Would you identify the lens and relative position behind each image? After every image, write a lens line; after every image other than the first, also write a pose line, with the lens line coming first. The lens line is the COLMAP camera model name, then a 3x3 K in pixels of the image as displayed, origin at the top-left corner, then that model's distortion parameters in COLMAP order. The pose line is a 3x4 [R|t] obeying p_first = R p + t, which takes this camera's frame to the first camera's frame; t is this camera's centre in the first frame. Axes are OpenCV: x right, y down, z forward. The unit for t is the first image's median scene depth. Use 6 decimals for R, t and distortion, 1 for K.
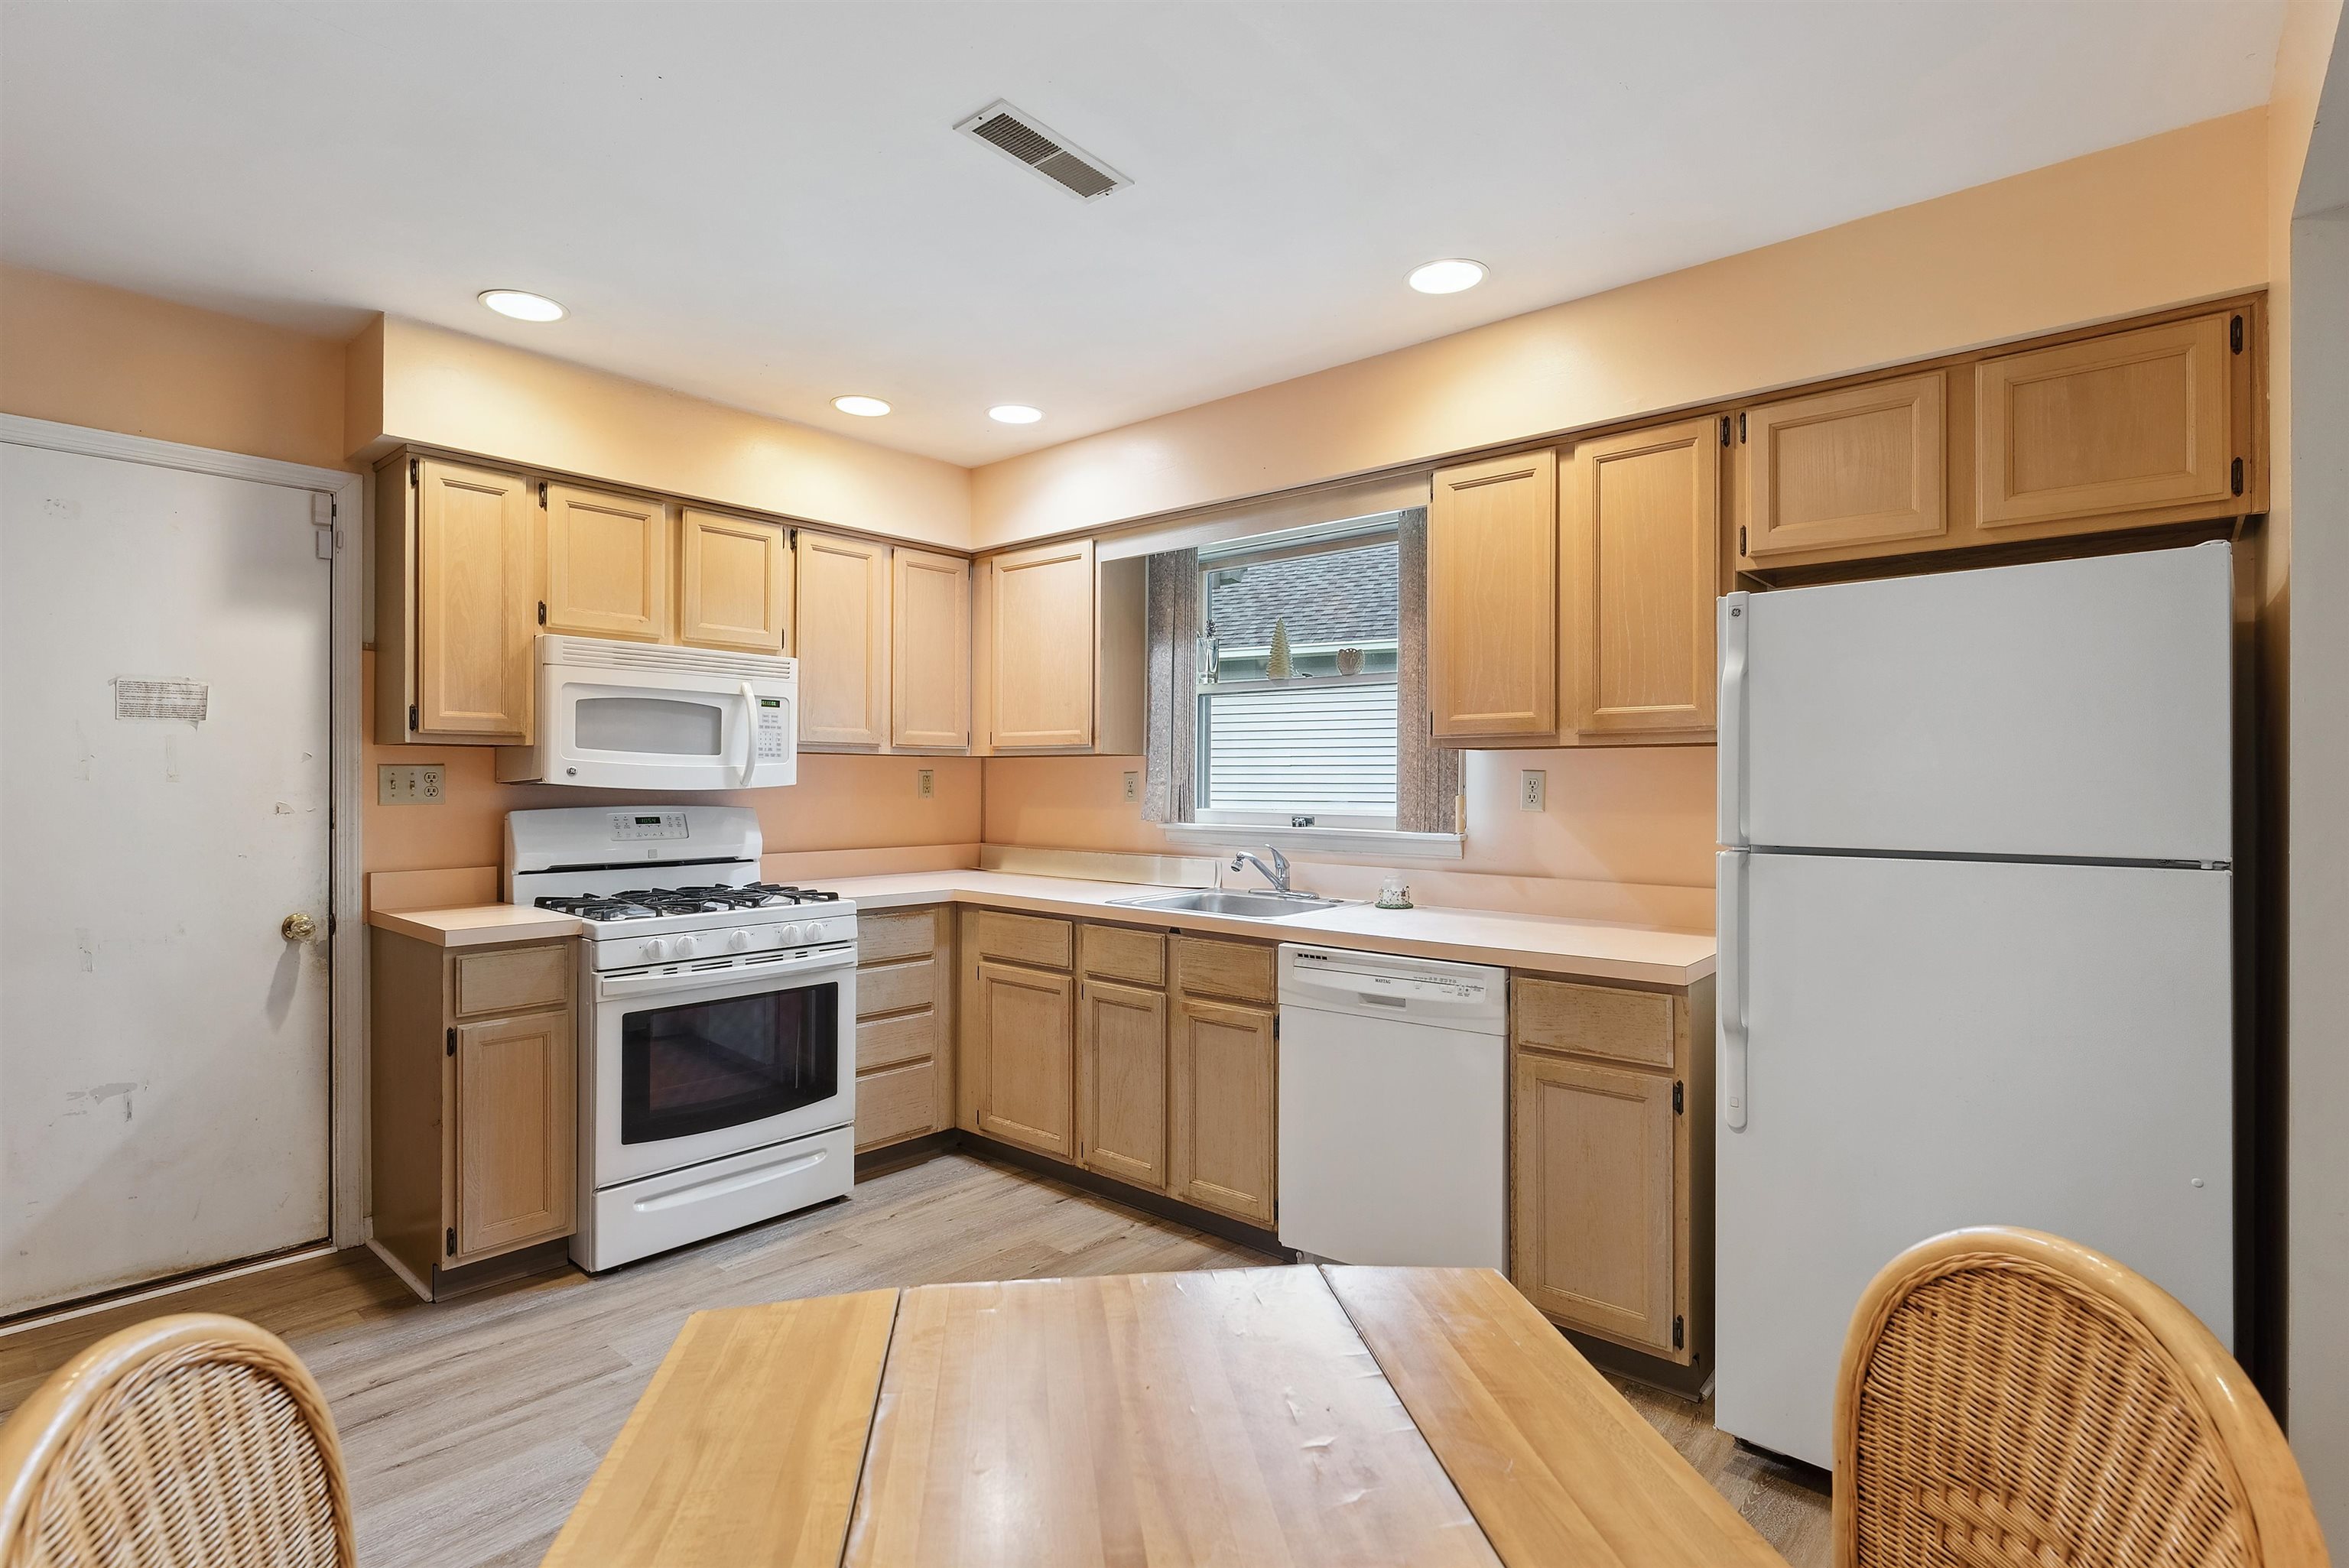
lens RADIAL K [[1143.1, 0, 1167.6], [0, 1143.1, 778.4], [0, 0, 1]] dist [-0.000931, 0.000575]
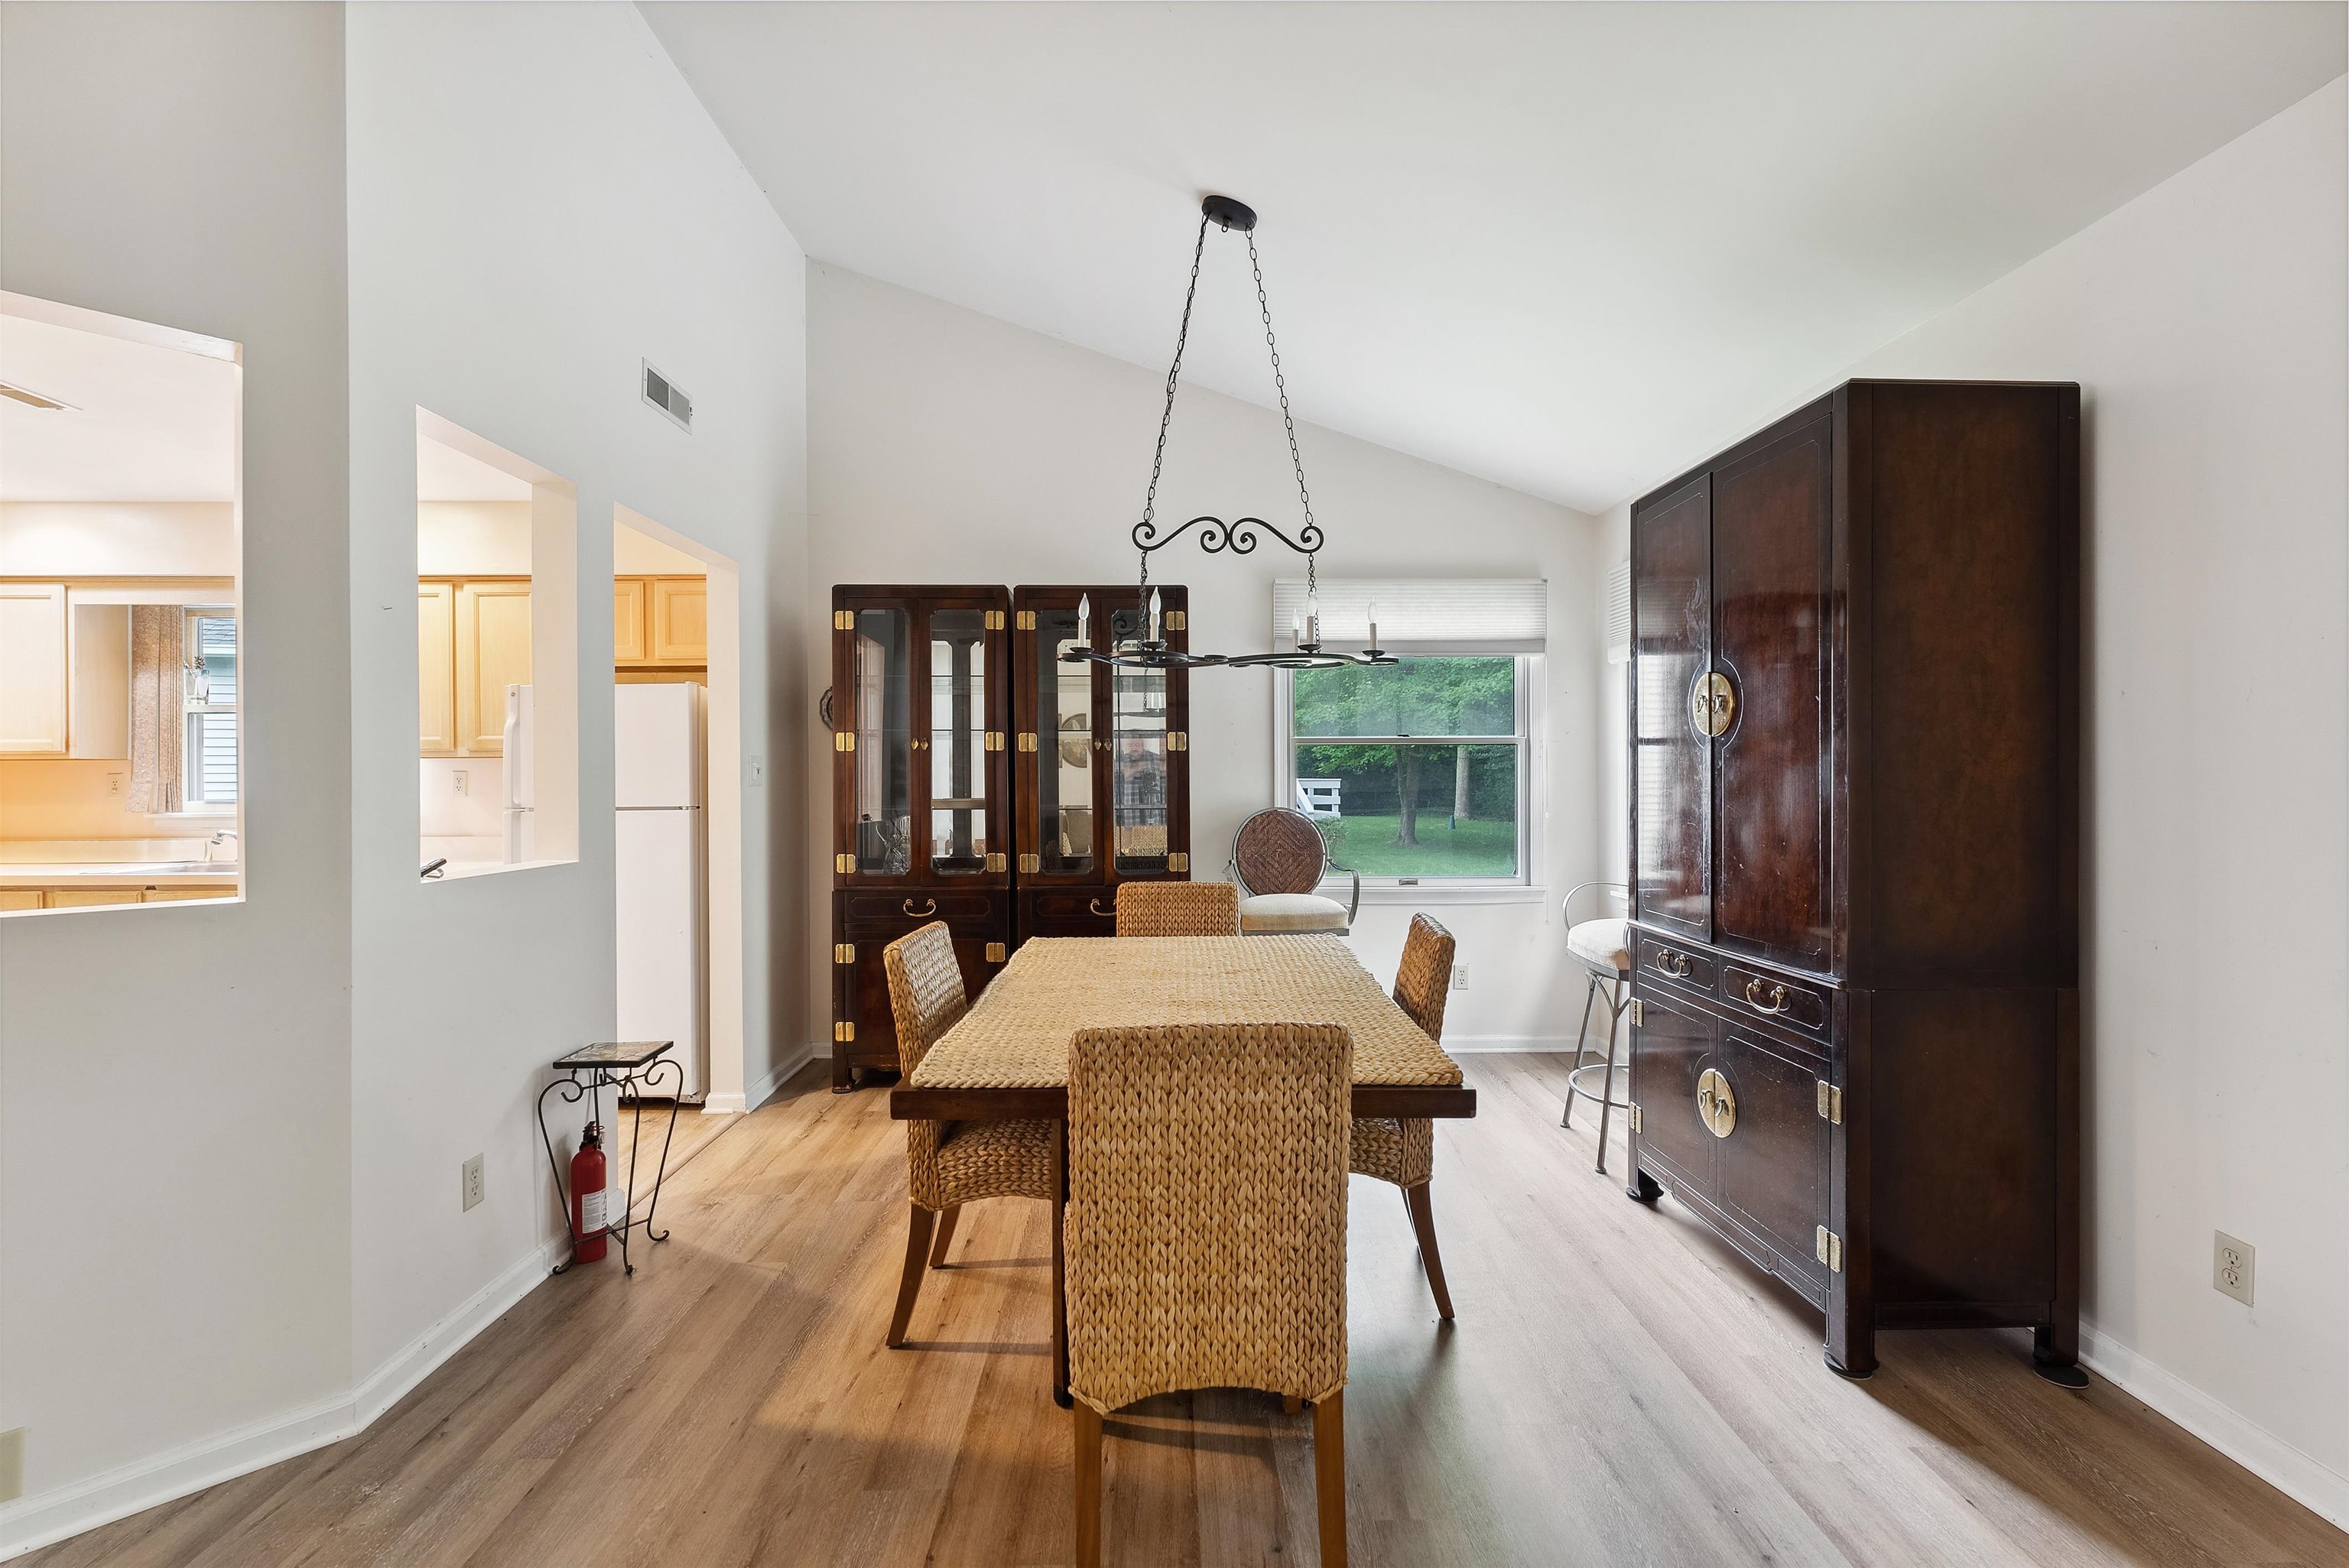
lens RADIAL K [[1012.6, 0, 1172.1], [0, 1012.6, 782.0], [0, 0, 1]] dist [0.003524, 0.000008]
pose [[0.749552, -0.010794, 0.661857, 0.117228], [0.006297, 0.999938, 0.009176, 0.001089], [-0.661915, -0.002710, 0.749574, -0.707699]]
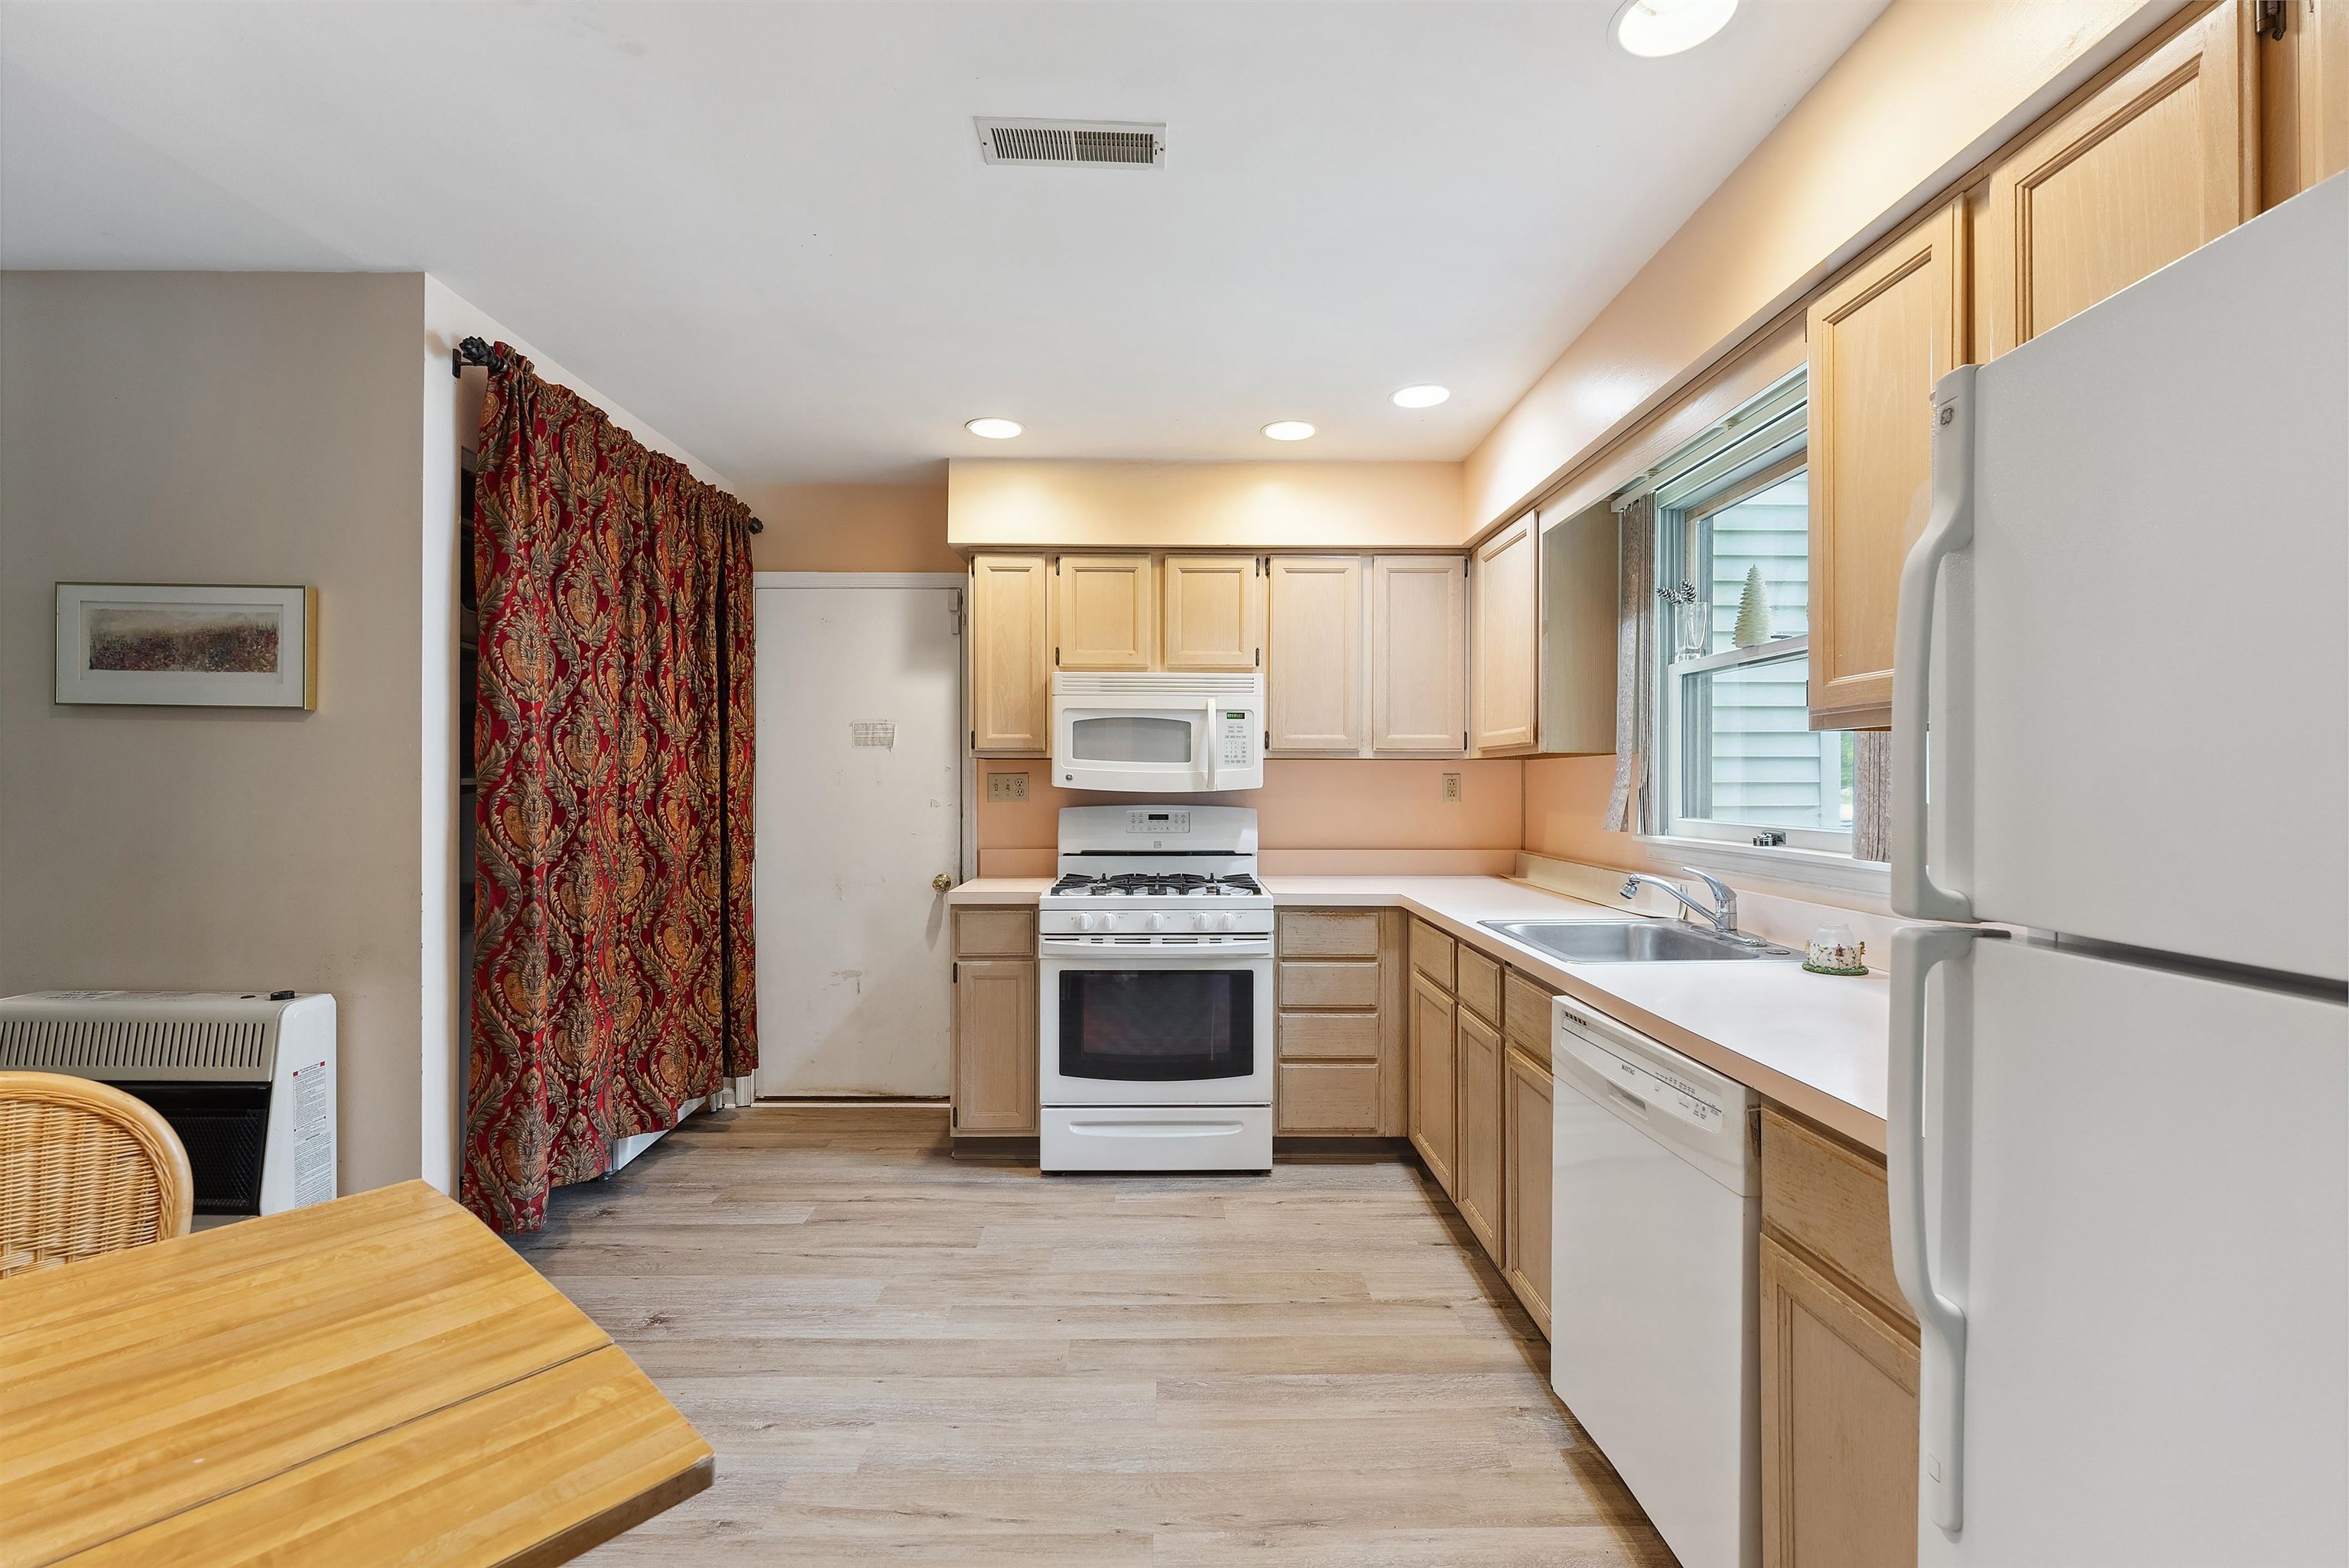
lens RADIAL K [[1012.6, 0, 1173.2], [0, 1012.6, 780.6], [0, 0, 1]] dist [0.003524, 0.000008]
pose [[0.663242, -0.004534, -0.748392, 0.382040], [0.002286, 0.999989, -0.004032, 0.002471], [0.748402, 0.000963, 0.663245, 0.311851]]
